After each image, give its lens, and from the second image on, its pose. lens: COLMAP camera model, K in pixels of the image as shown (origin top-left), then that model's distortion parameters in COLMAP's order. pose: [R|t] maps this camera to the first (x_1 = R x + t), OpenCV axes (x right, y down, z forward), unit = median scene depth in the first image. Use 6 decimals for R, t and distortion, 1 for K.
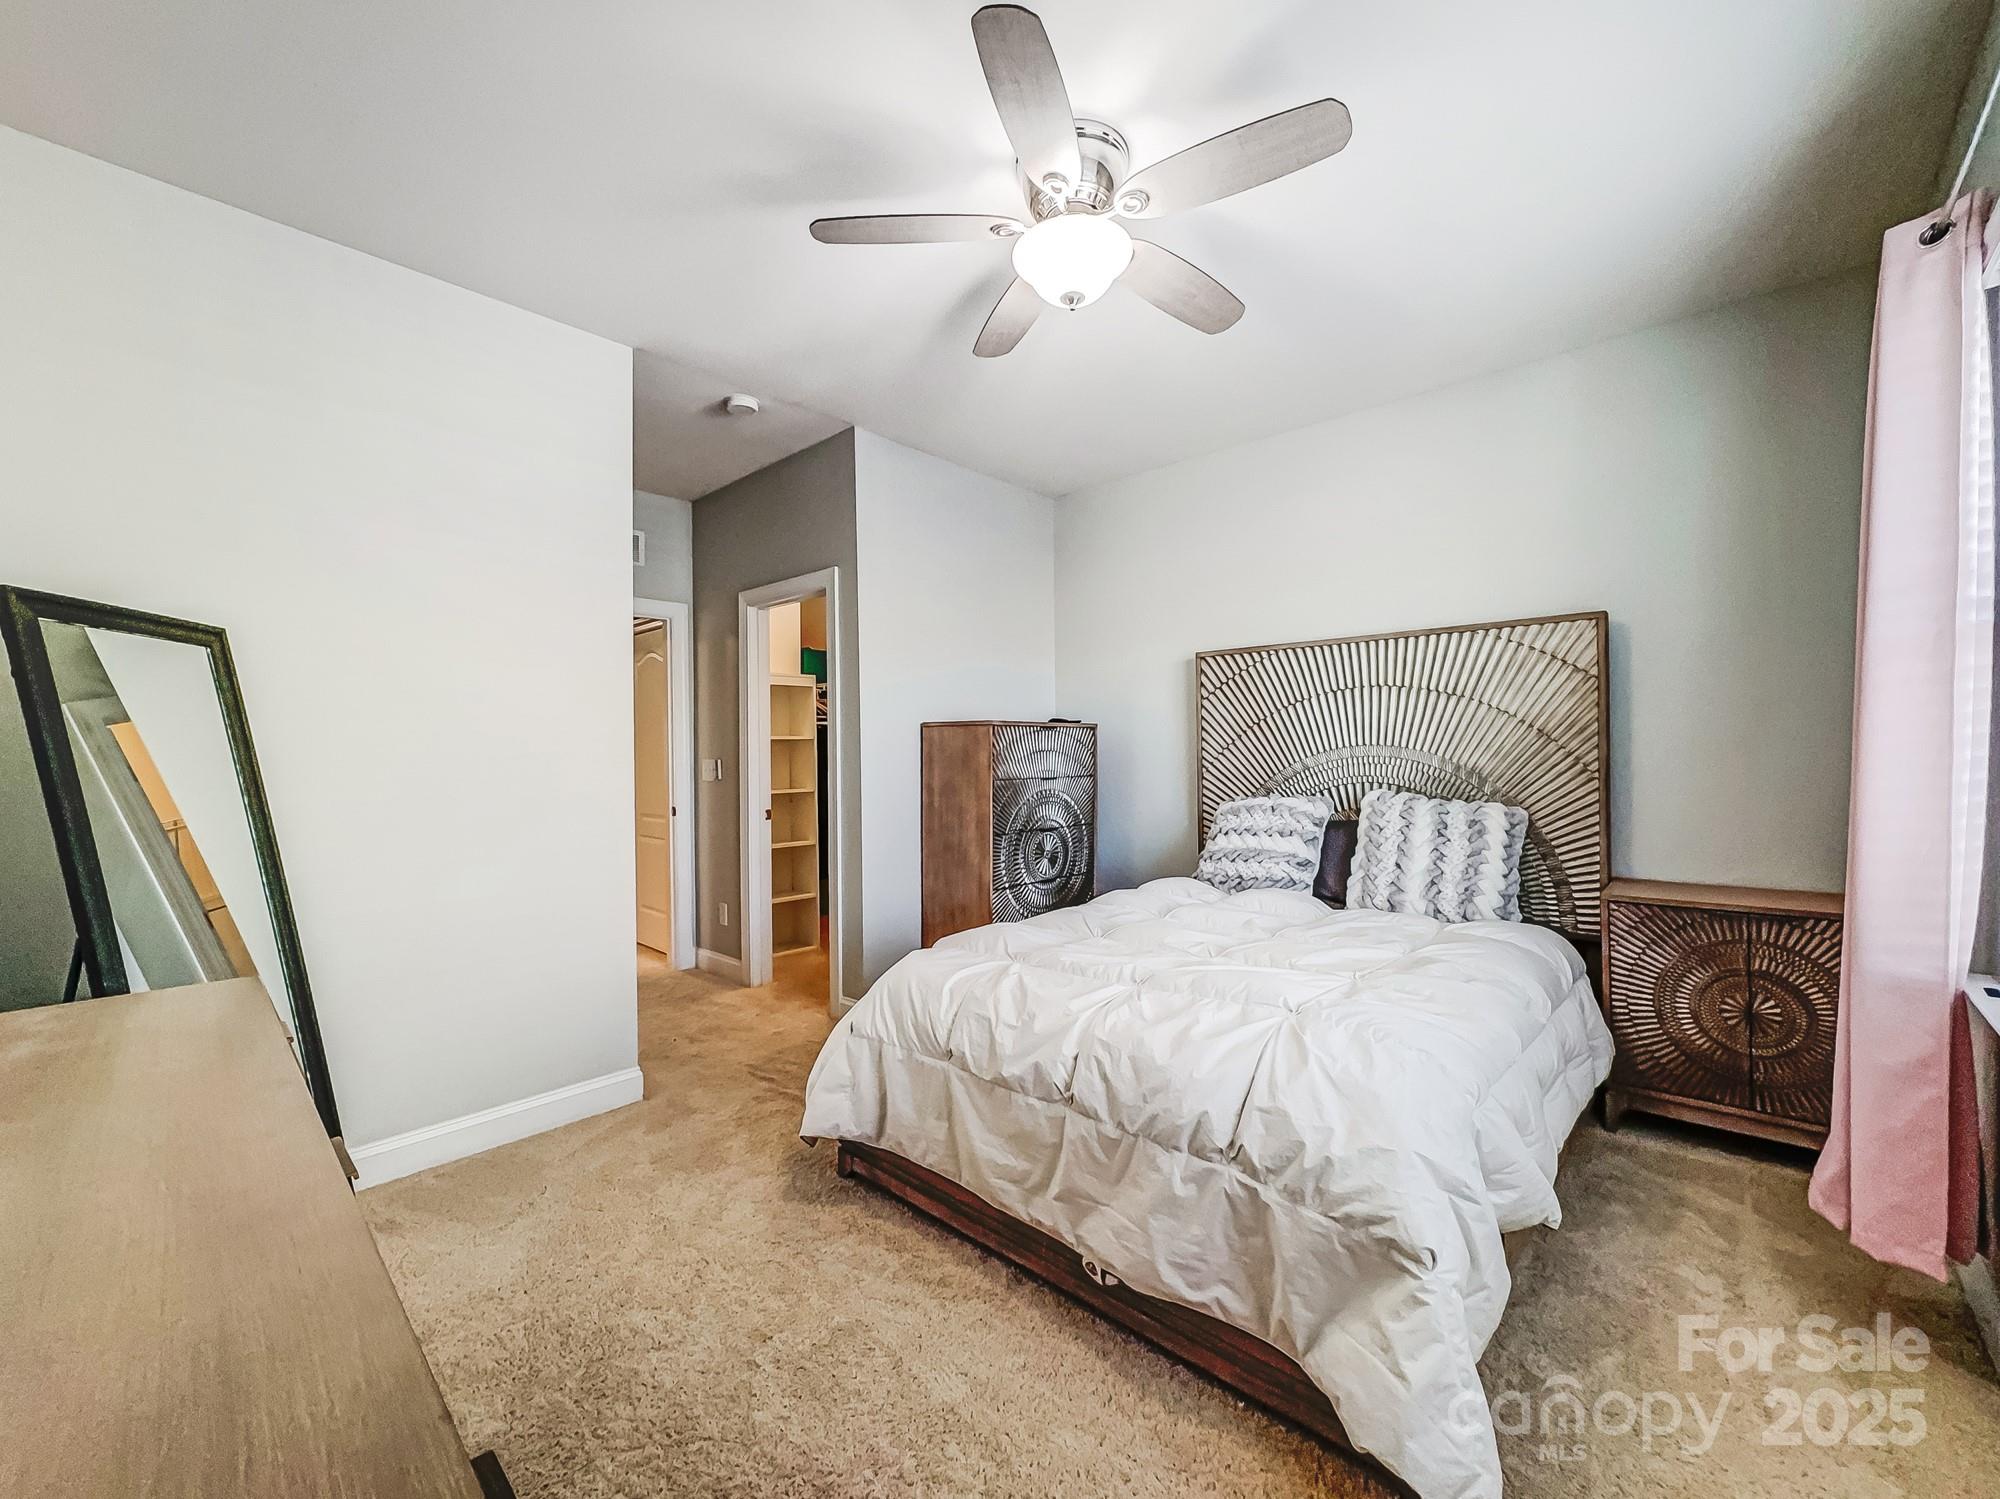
lens RADIAL K [[814.7, 0, 1002.0], [0, 814.7, 753.1], [0, 0, 1]] dist [-0.000930, 0.000407]
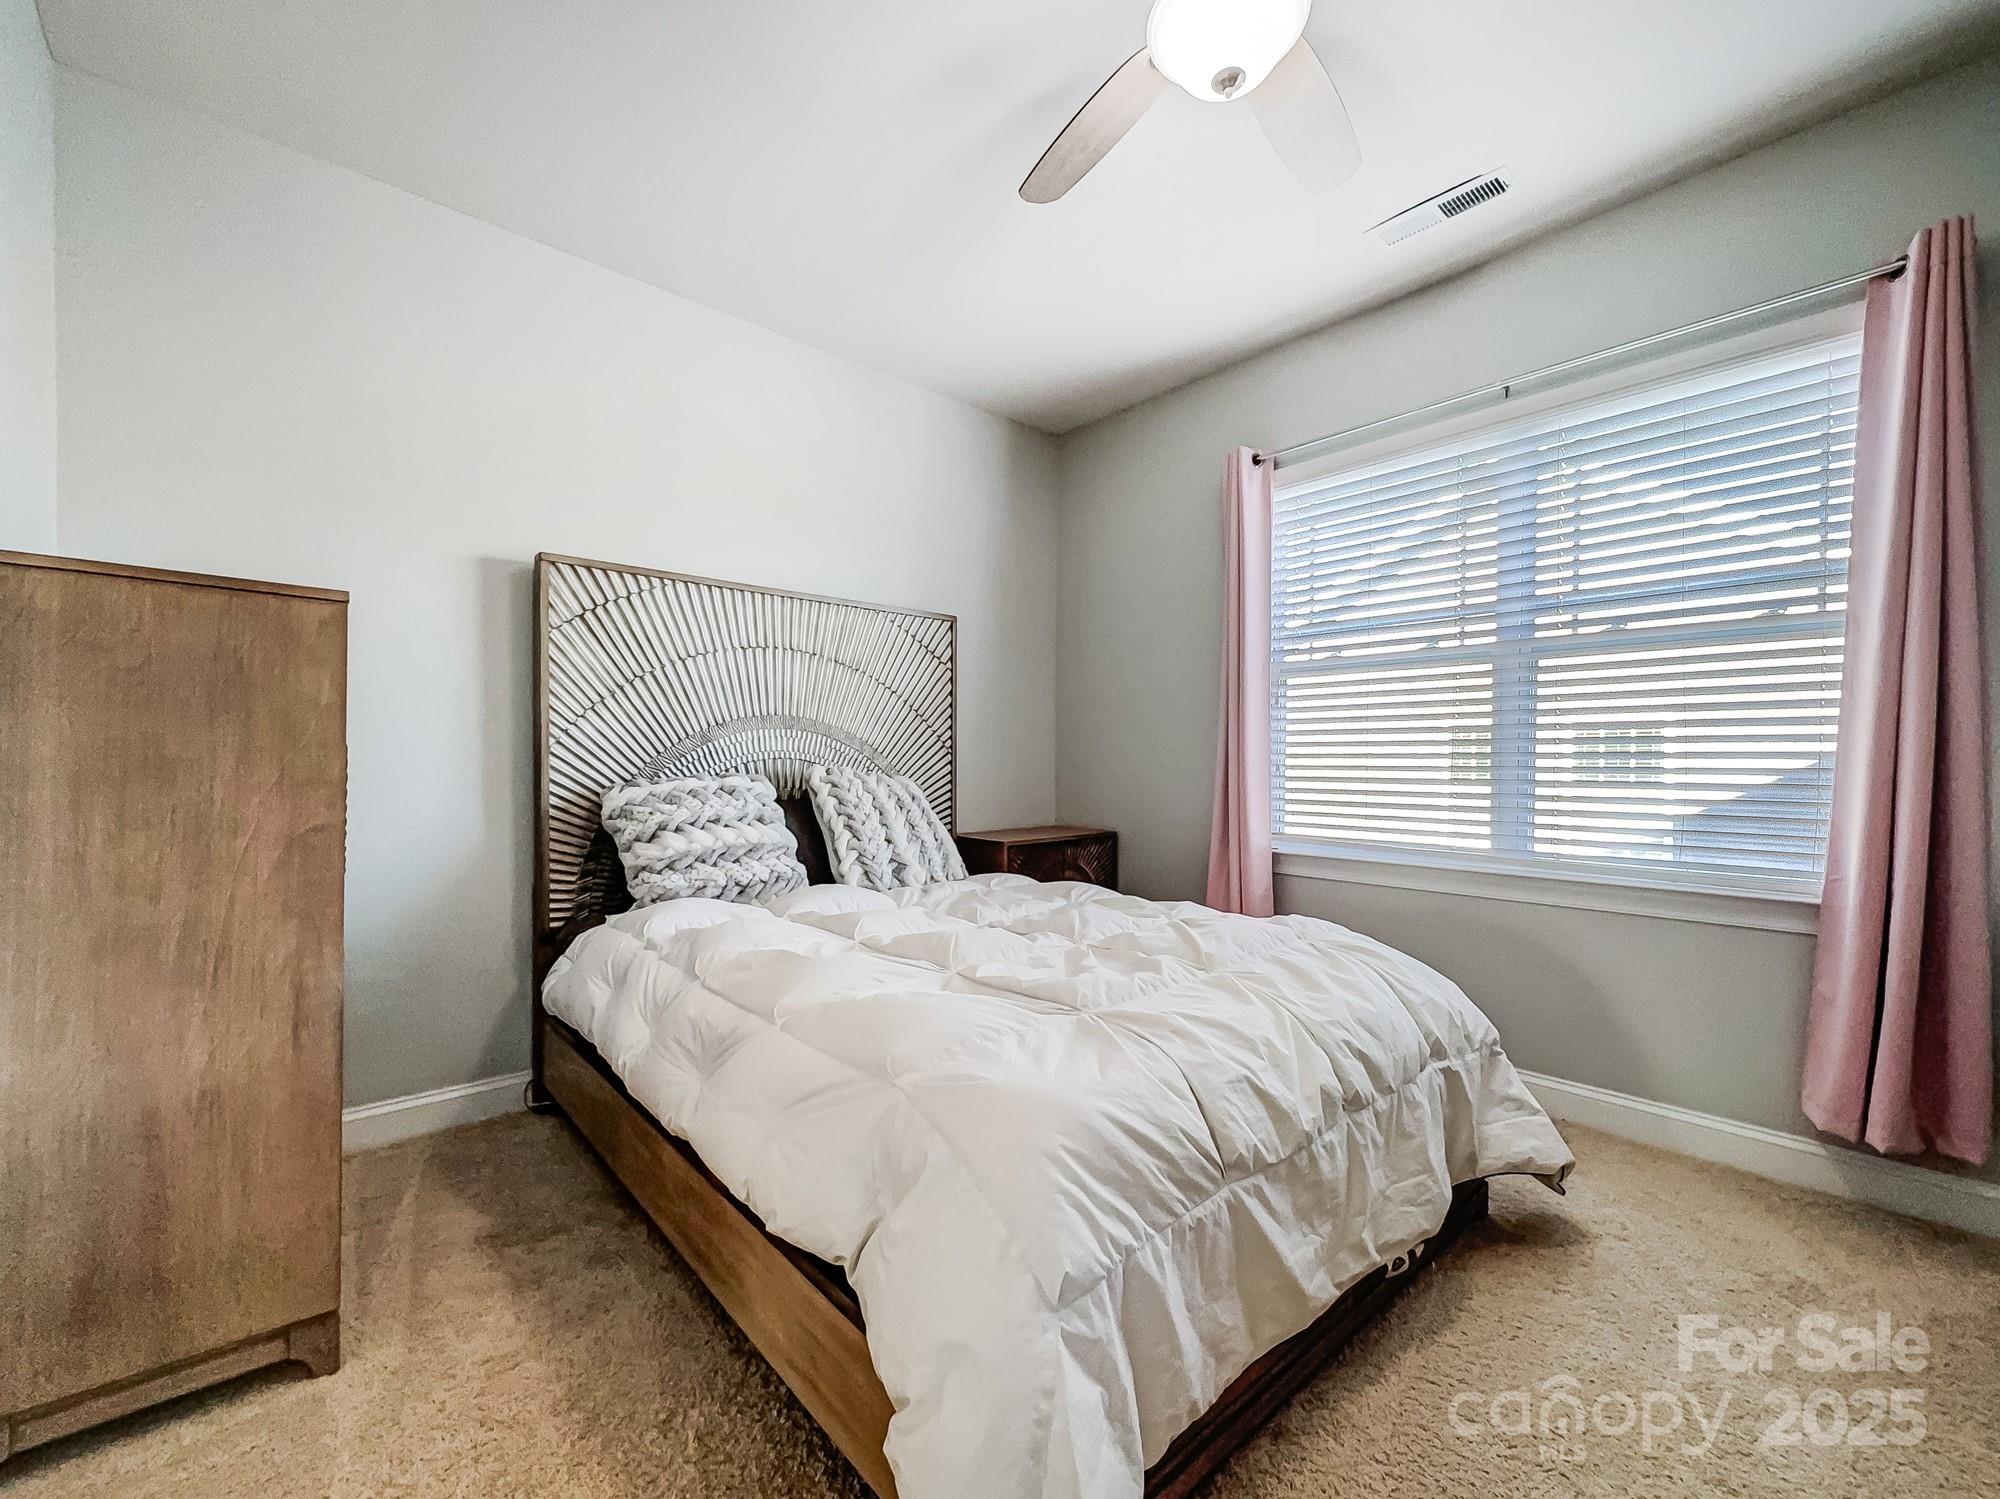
lens RADIAL K [[814.7, 0, 1026.8], [0, 814.7, 778.5], [0, 0, 1]] dist [-0.000930, 0.000407]
pose [[0.087726, -0.009097, 0.996103, -0.375945], [-0.004790, 0.999943, 0.009554, 0.045141], [-0.996133, -0.005609, 0.087678, 0.619253]]
